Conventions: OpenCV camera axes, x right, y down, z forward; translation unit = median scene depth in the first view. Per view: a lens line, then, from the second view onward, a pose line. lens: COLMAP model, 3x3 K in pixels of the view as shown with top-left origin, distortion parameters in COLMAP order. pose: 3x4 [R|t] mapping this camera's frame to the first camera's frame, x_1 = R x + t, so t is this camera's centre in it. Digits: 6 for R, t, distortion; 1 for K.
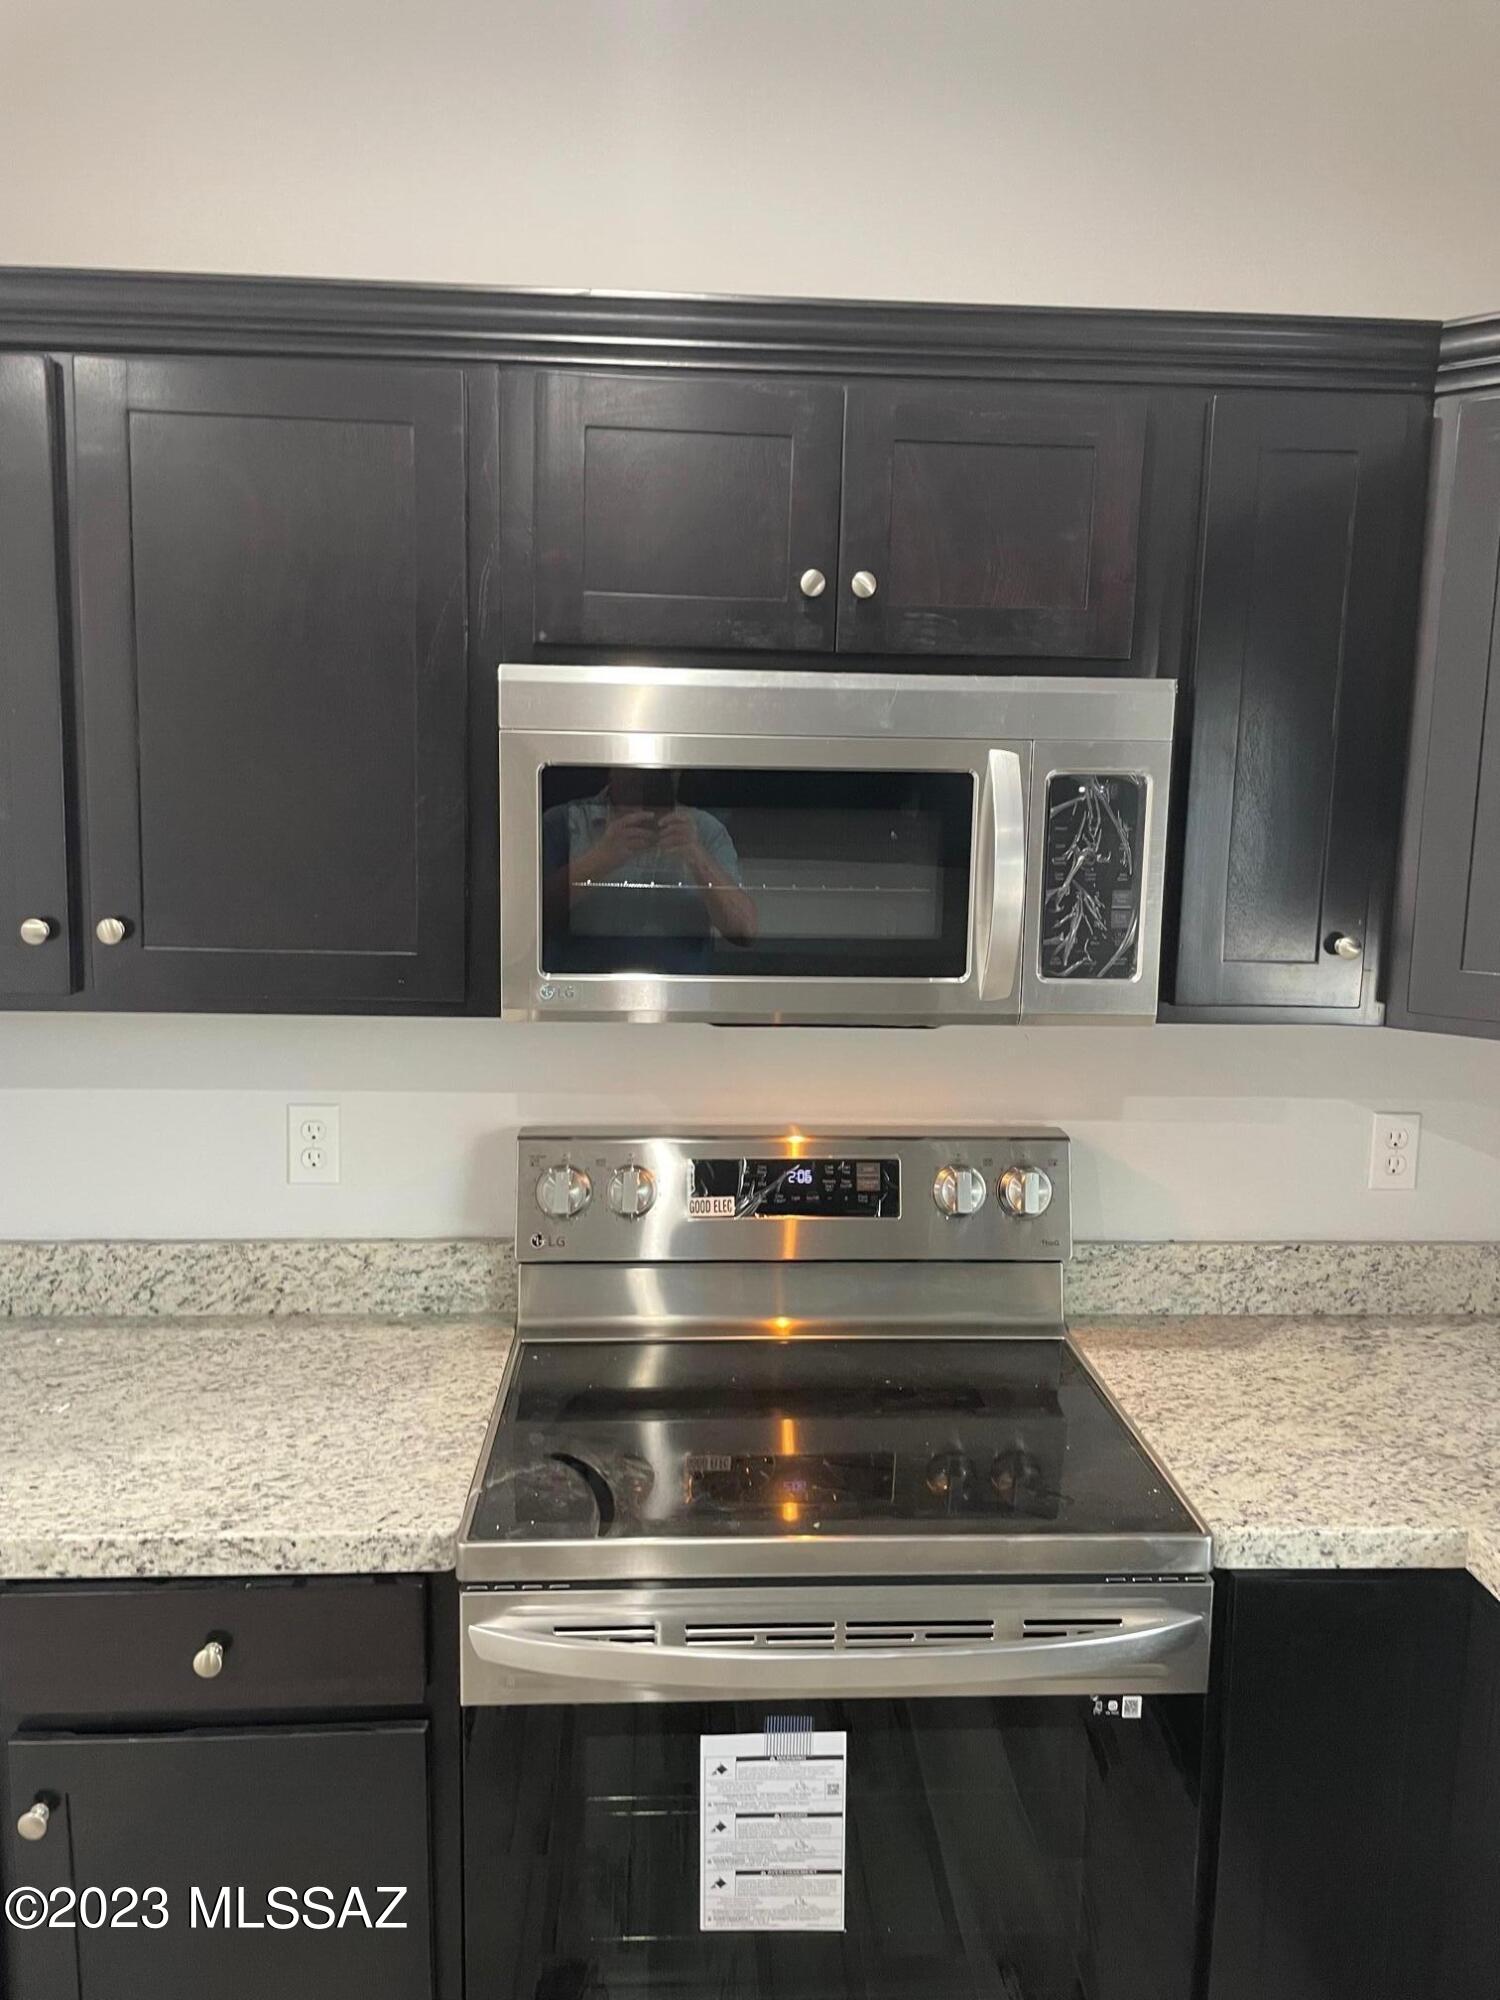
lens RADIAL K [[1502.7, 0, 750.4], [0, 1502.7, 994.1], [0, 0, 1]] dist [0.030596, -0.030528]
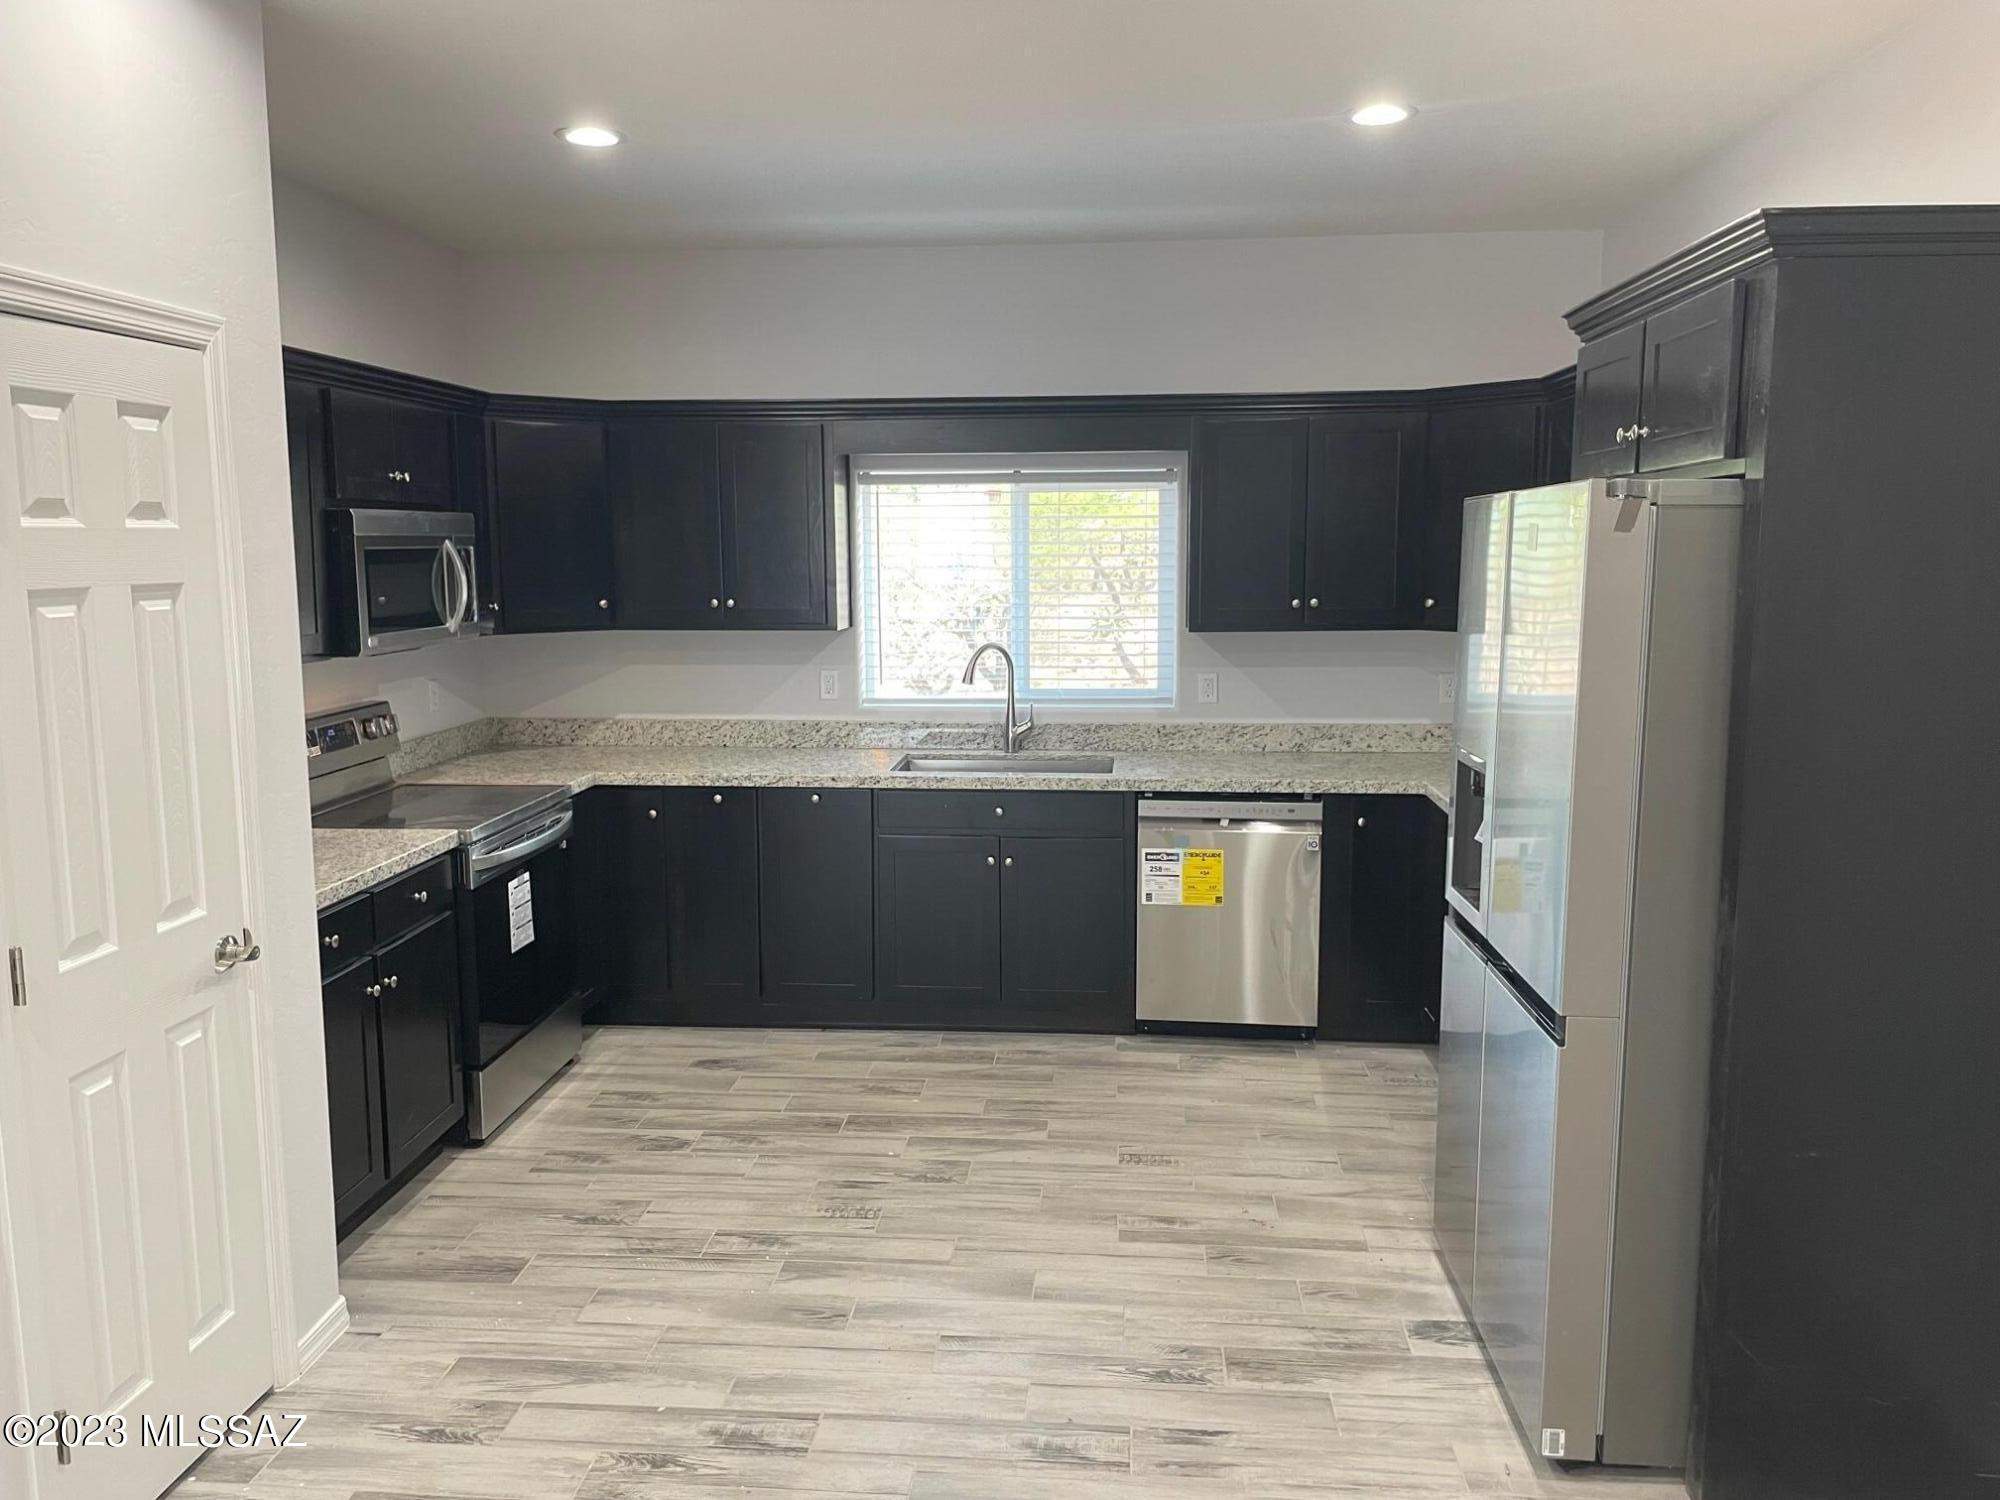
lens RADIAL K [[1502.7, 0, 996.5], [0, 1502.7, 748.6], [0, 0, 1]] dist [0.030596, -0.030528]
pose [[0.153211, -0.157314, 0.975591, -2.378437], [0.137758, 0.981008, 0.136554, -0.027112], [-0.978544, 0.113474, 0.171973, -0.399760]]
